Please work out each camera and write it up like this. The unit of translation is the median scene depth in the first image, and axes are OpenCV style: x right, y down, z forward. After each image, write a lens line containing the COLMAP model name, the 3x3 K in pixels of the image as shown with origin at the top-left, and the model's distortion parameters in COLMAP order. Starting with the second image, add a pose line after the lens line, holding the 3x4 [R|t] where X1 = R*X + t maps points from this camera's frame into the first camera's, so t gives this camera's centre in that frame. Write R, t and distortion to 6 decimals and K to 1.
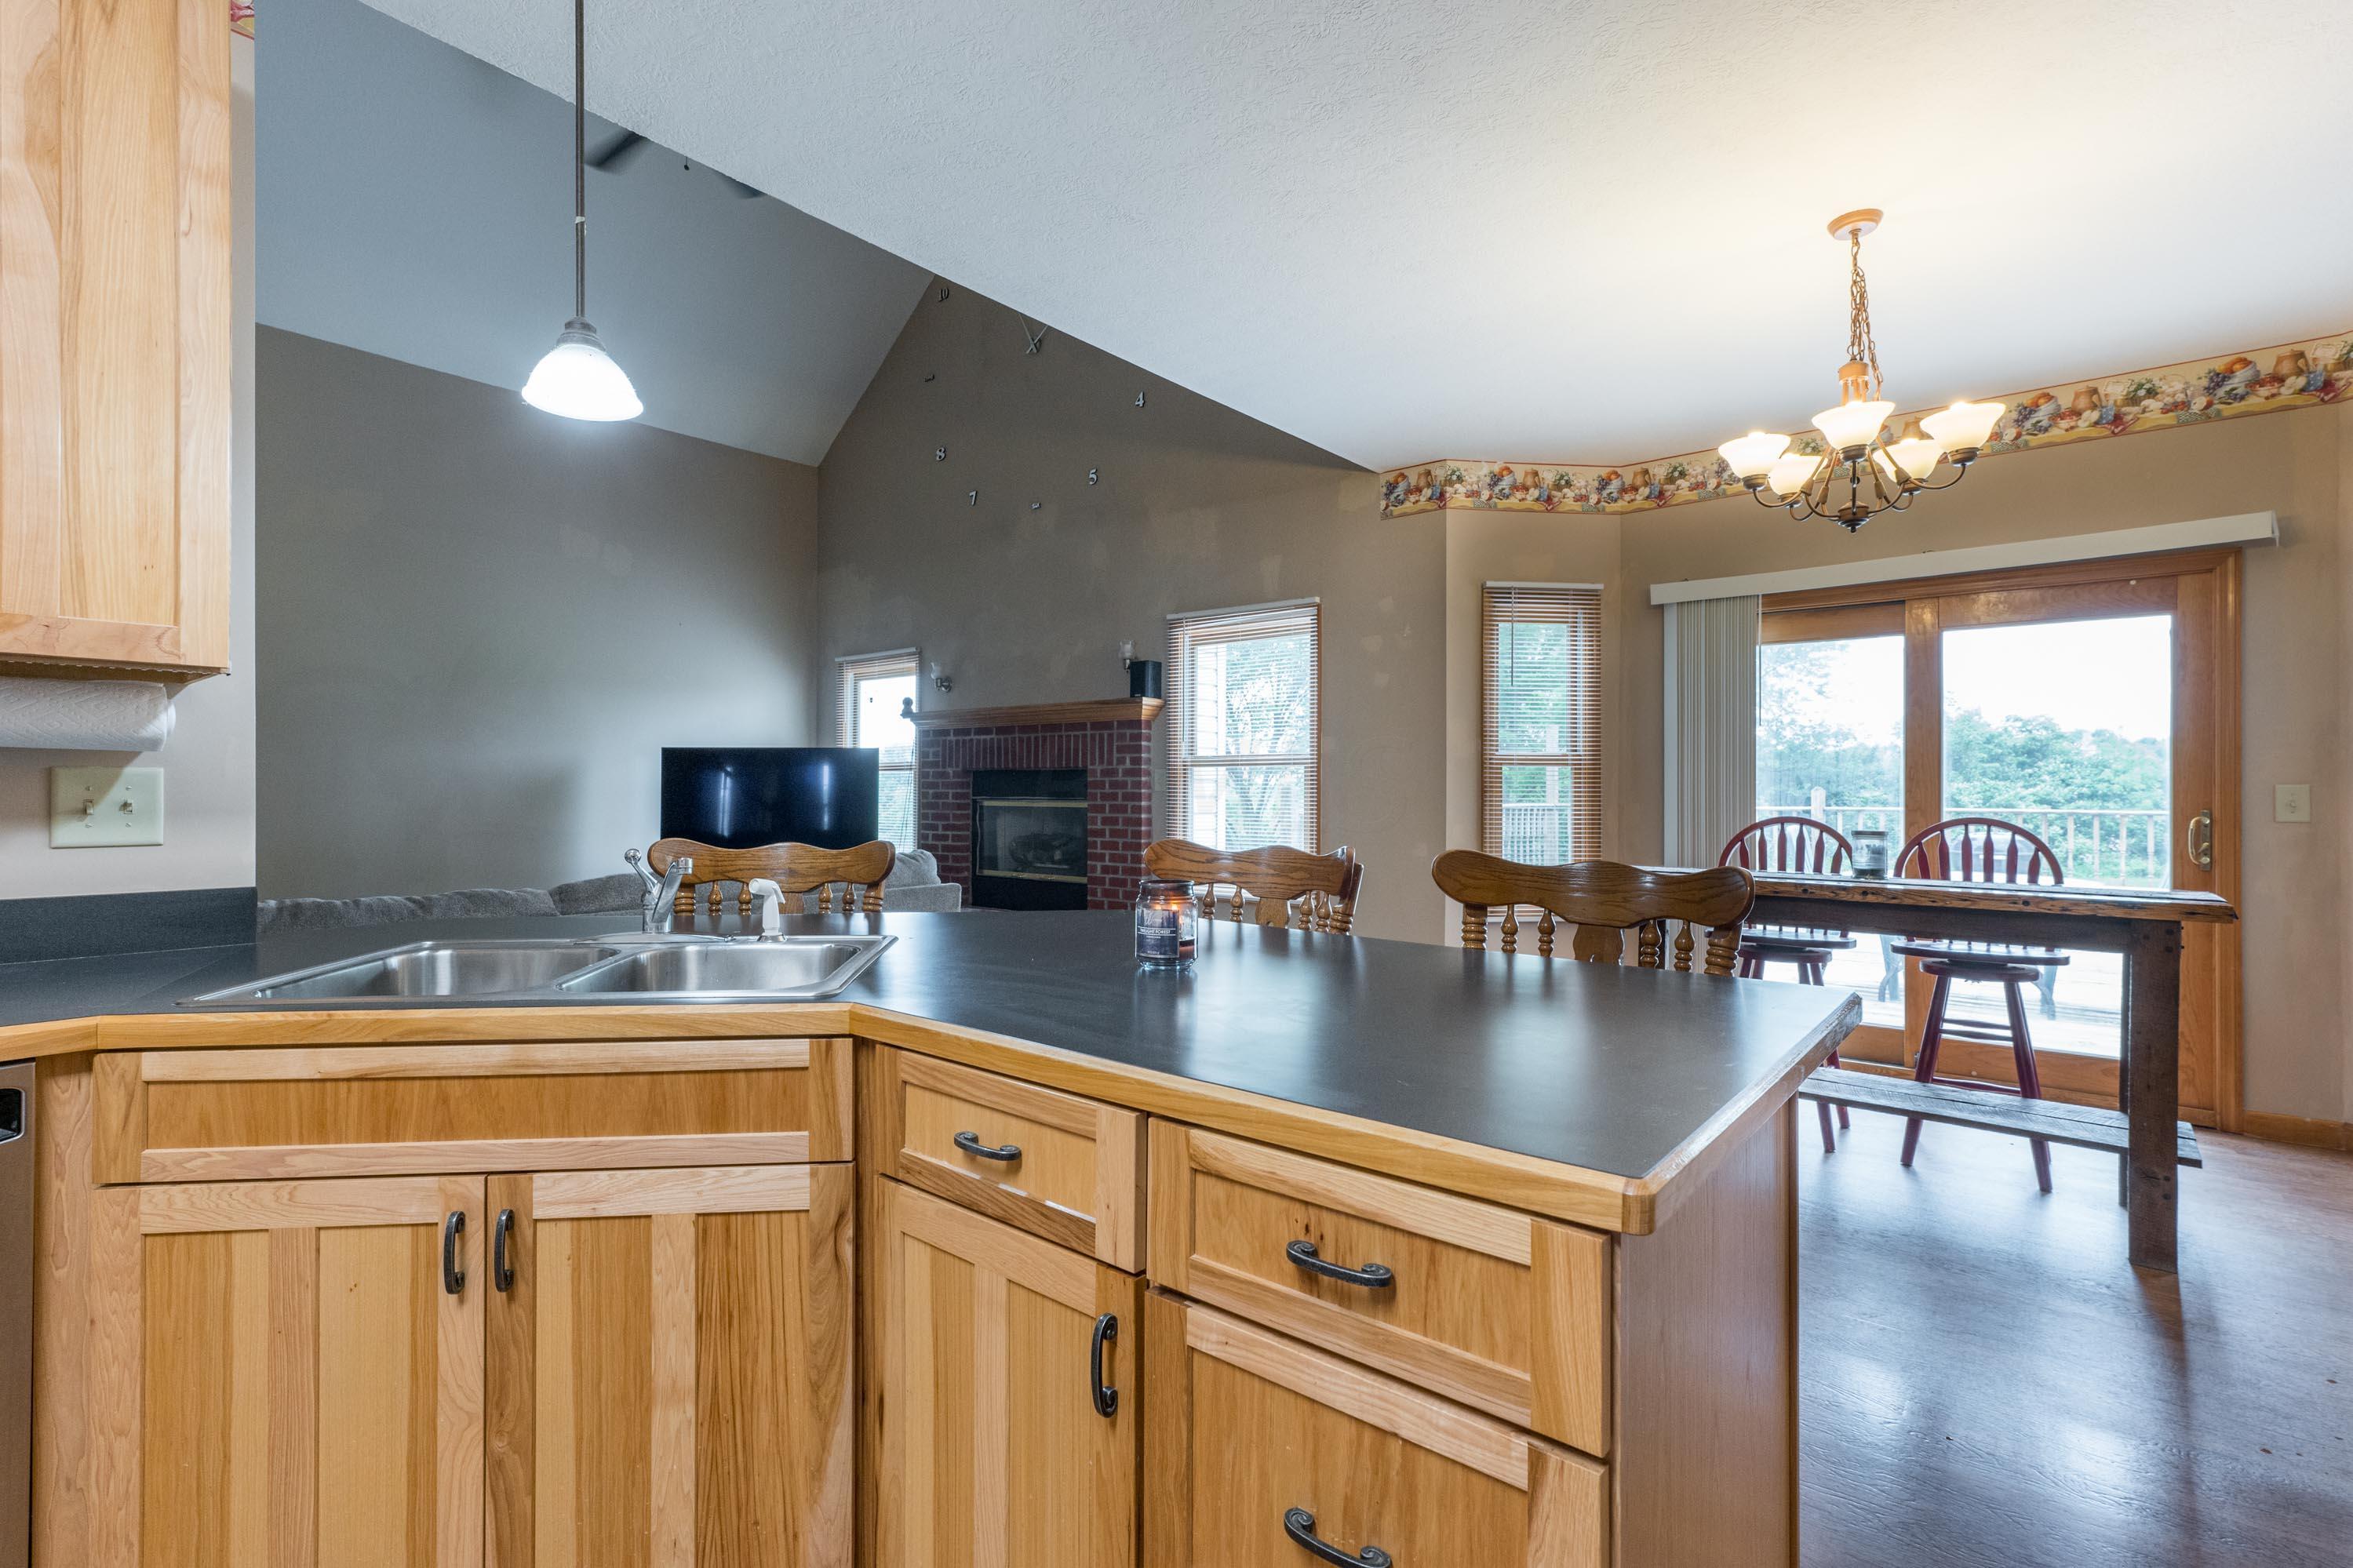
lens RADIAL K [[1088.2, 0, 1170.4], [0, 1088.2, 792.5], [0, 0, 1]] dist [0.007584, 0.001016]
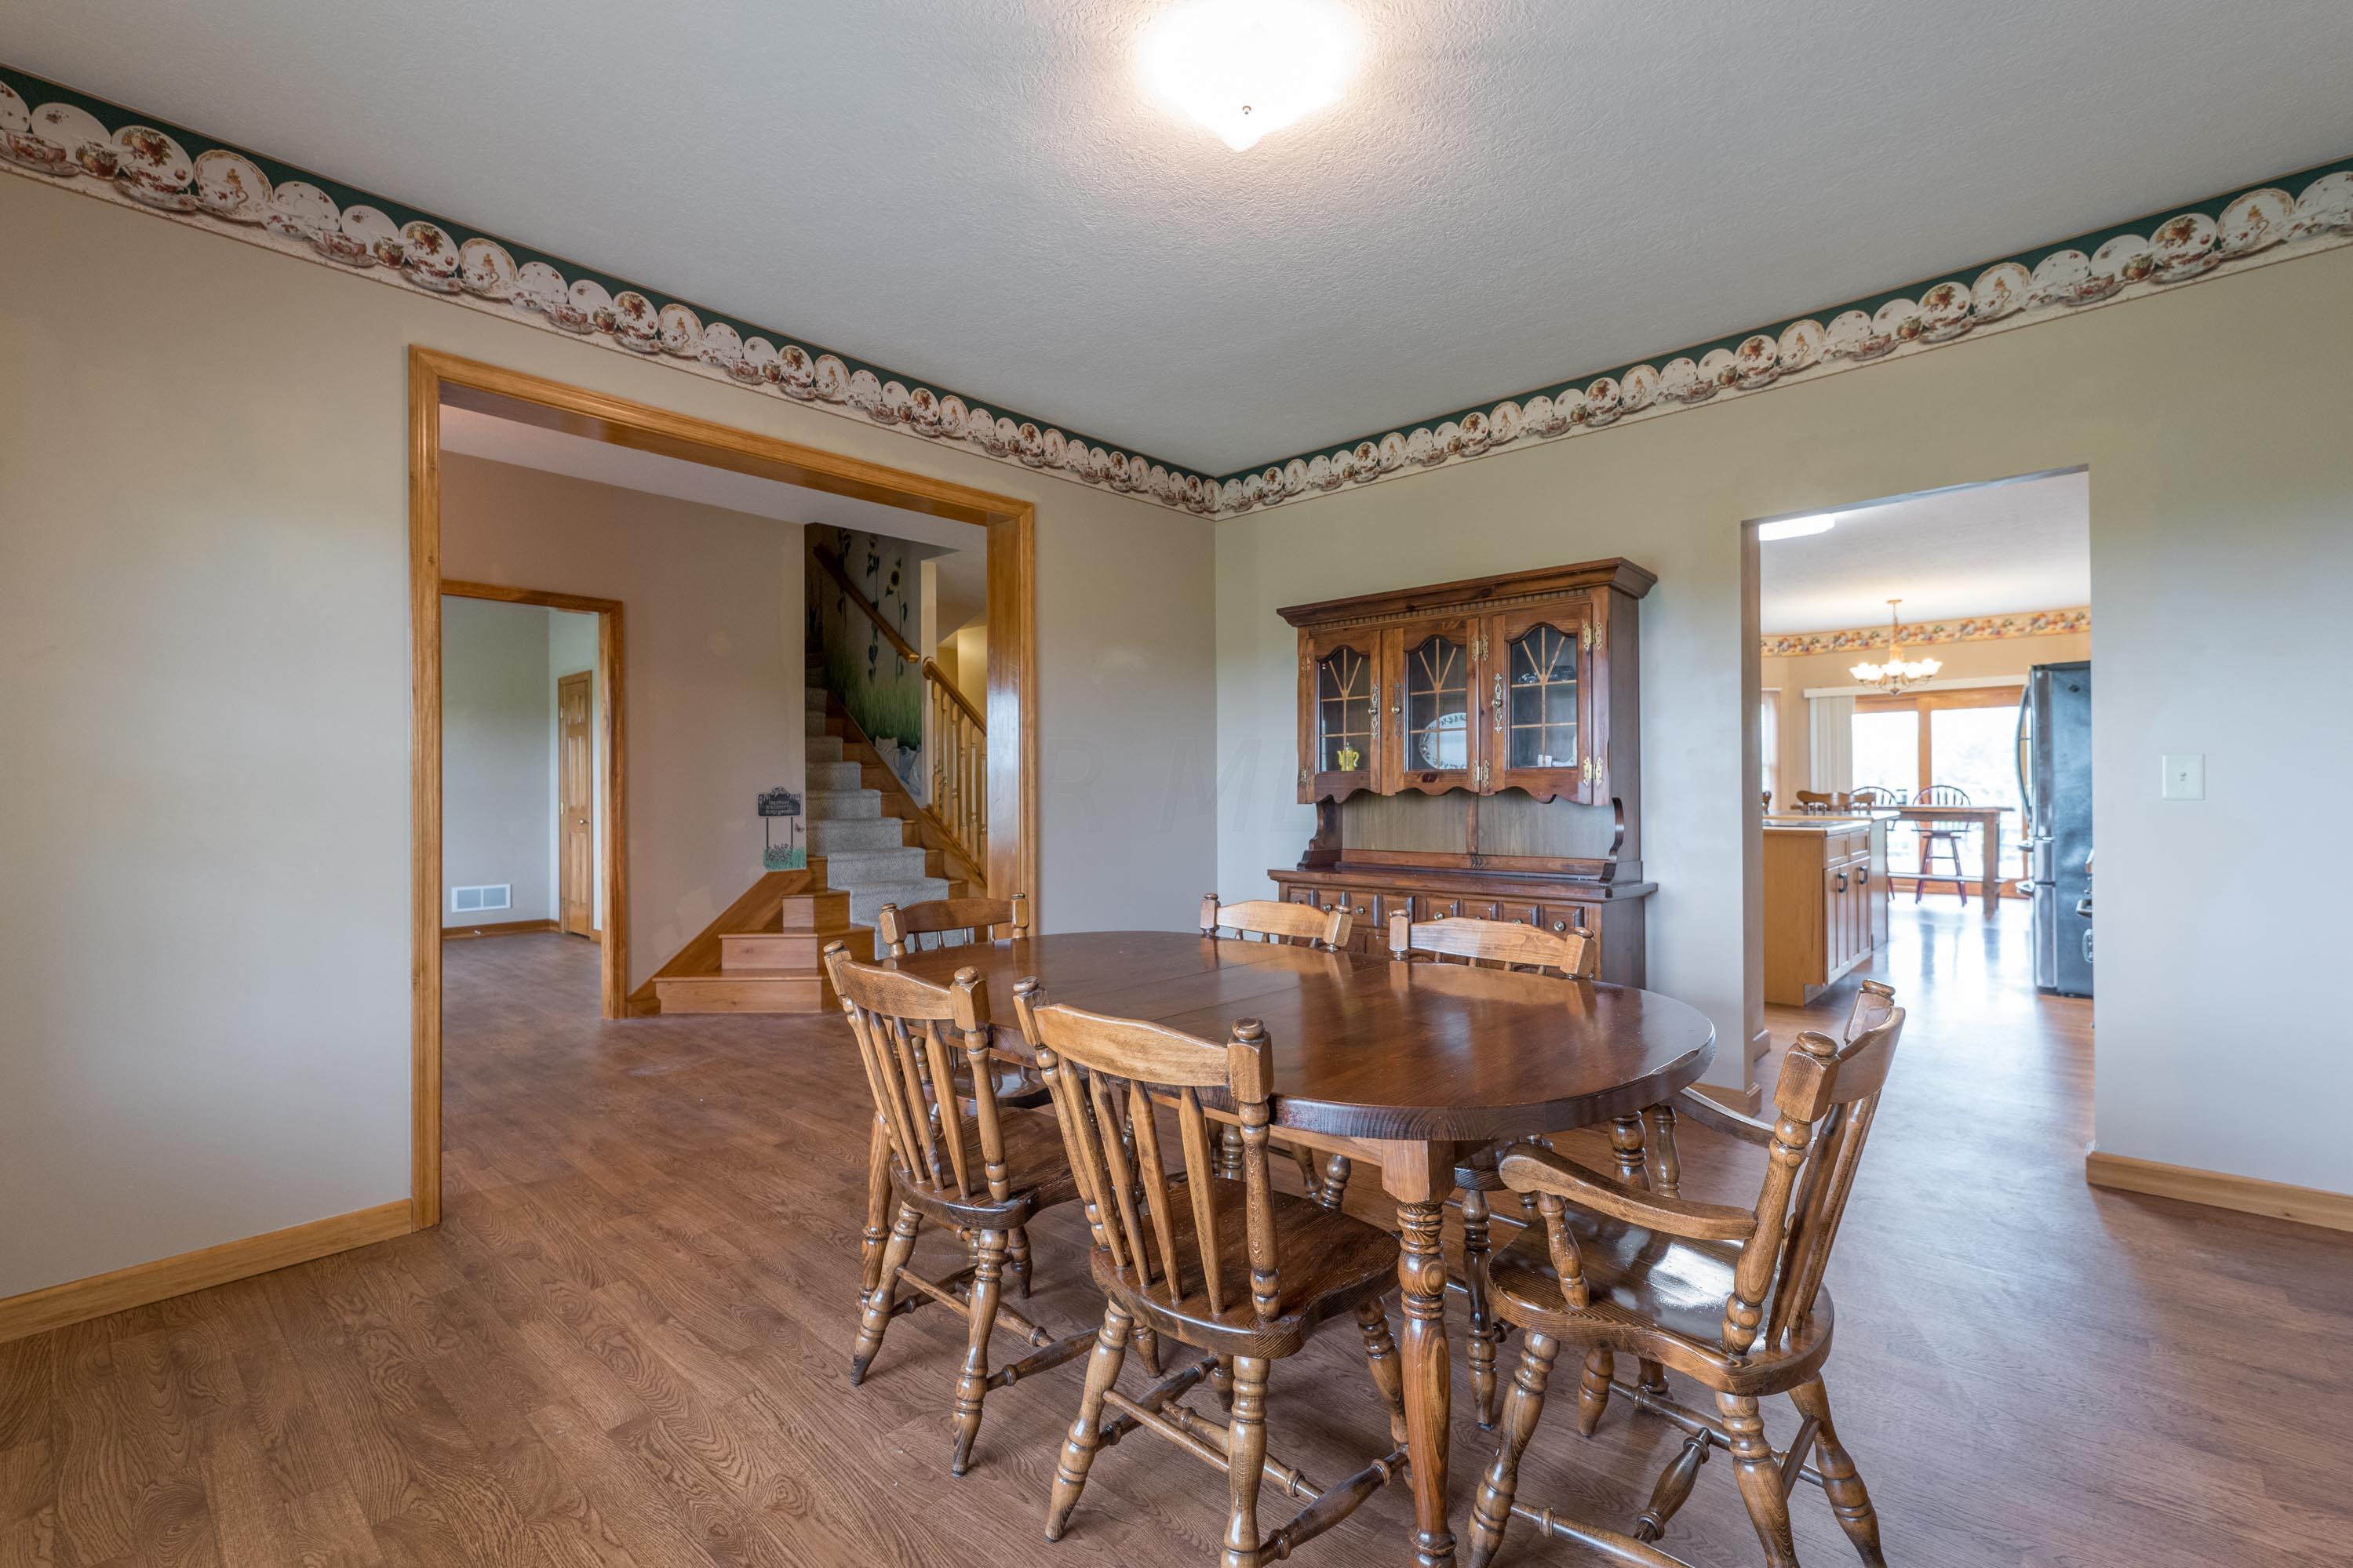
lens RADIAL K [[989.3, 0, 1196.3], [0, 989.3, 787.7], [0, 0, 1]] dist [0.004491, 0.000565]
pose [[0.998802, -0.006367, -0.048510, -0.952477], [0.006246, 0.999977, -0.002653, 0.023671], [0.048526, 0.002347, 0.998819, -1.483659]]
